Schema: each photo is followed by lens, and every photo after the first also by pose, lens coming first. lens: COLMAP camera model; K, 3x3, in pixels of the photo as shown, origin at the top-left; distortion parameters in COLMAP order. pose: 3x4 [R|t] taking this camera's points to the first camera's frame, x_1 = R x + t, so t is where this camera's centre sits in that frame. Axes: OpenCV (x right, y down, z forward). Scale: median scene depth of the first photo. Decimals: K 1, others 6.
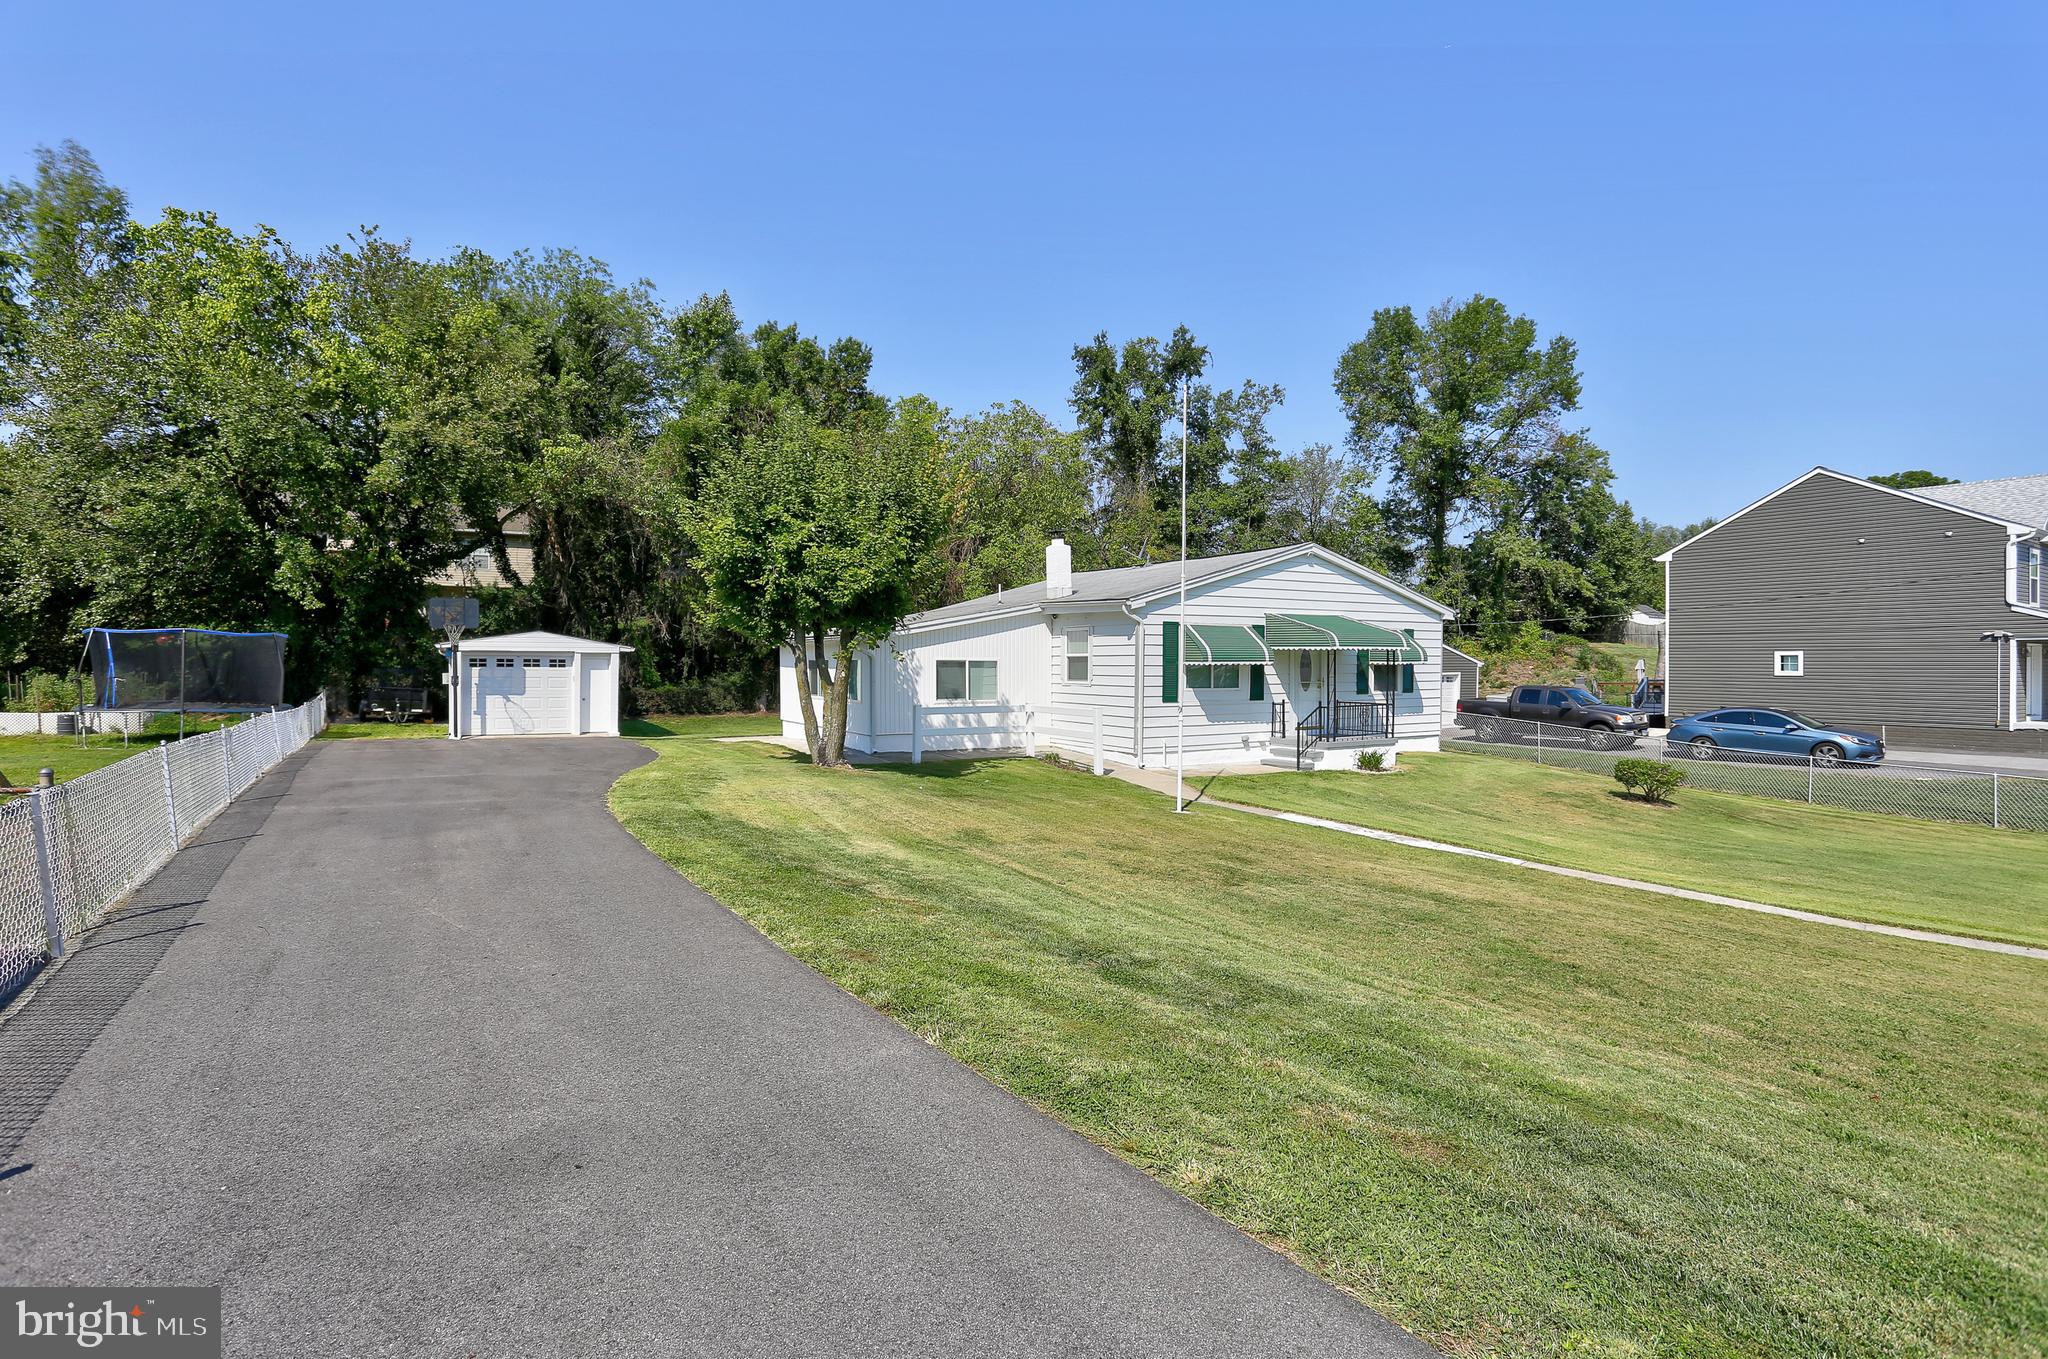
lens RADIAL K [[998.9, 0, 1026.9], [0, 998.9, 660.1], [0, 0, 1]] dist [-0.048292, 0.000116]
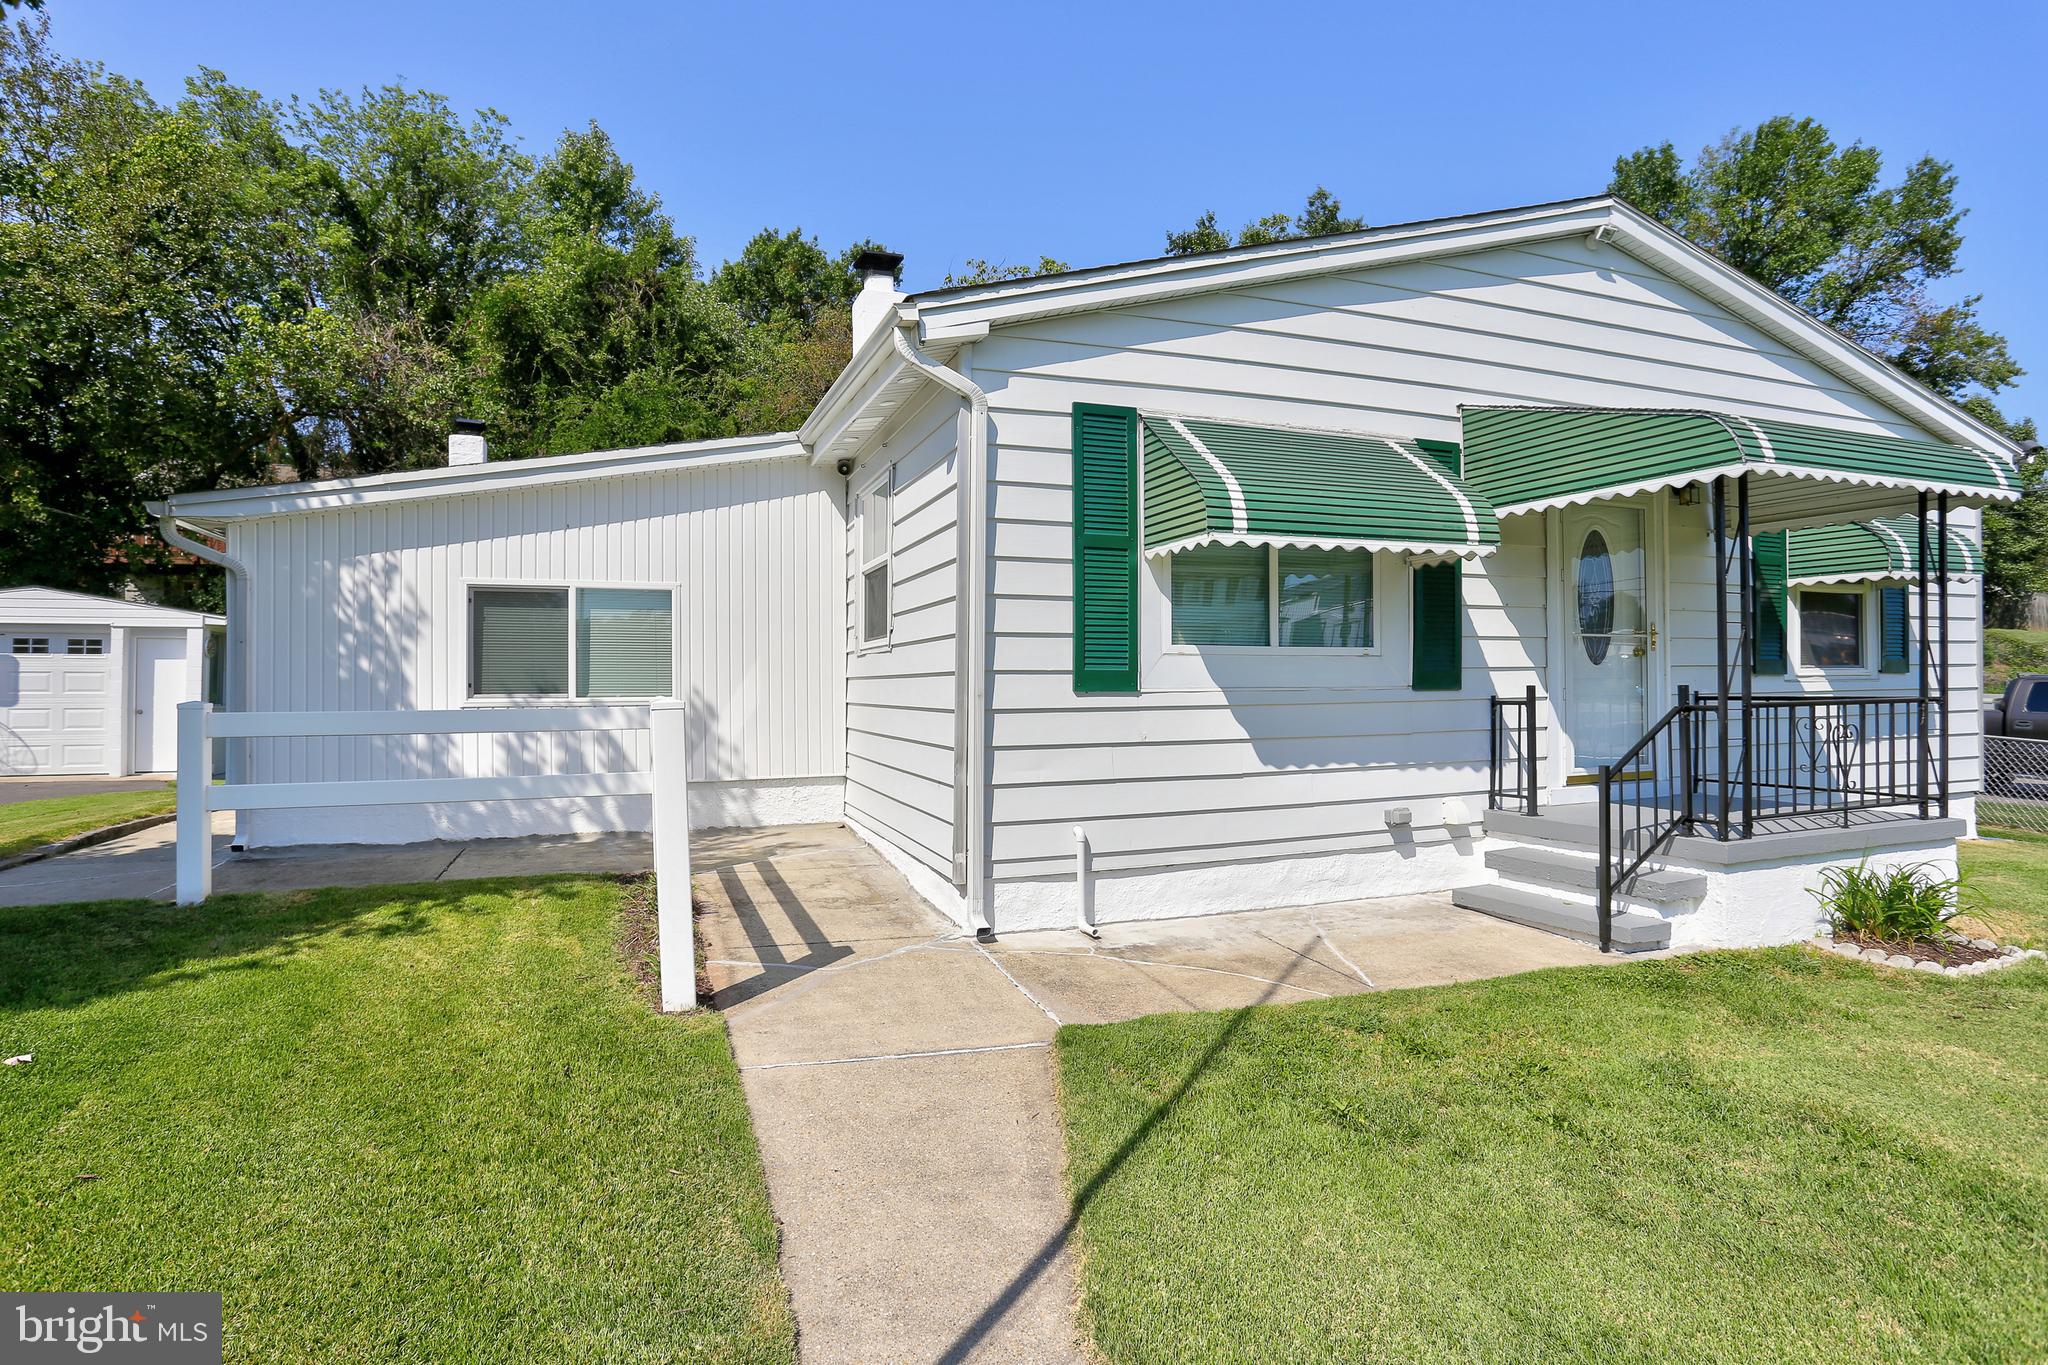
lens RADIAL K [[1026.6, 0, 1017.3], [0, 1026.6, 679.7], [0, 0, 1]] dist [-0.050254, 0.016315]
pose [[0.984743, -0.011894, -0.173610, 0.148854], [0.010963, 0.999920, -0.006324, 0.035234], [0.173671, 0.004324, 0.984794, 0.630767]]
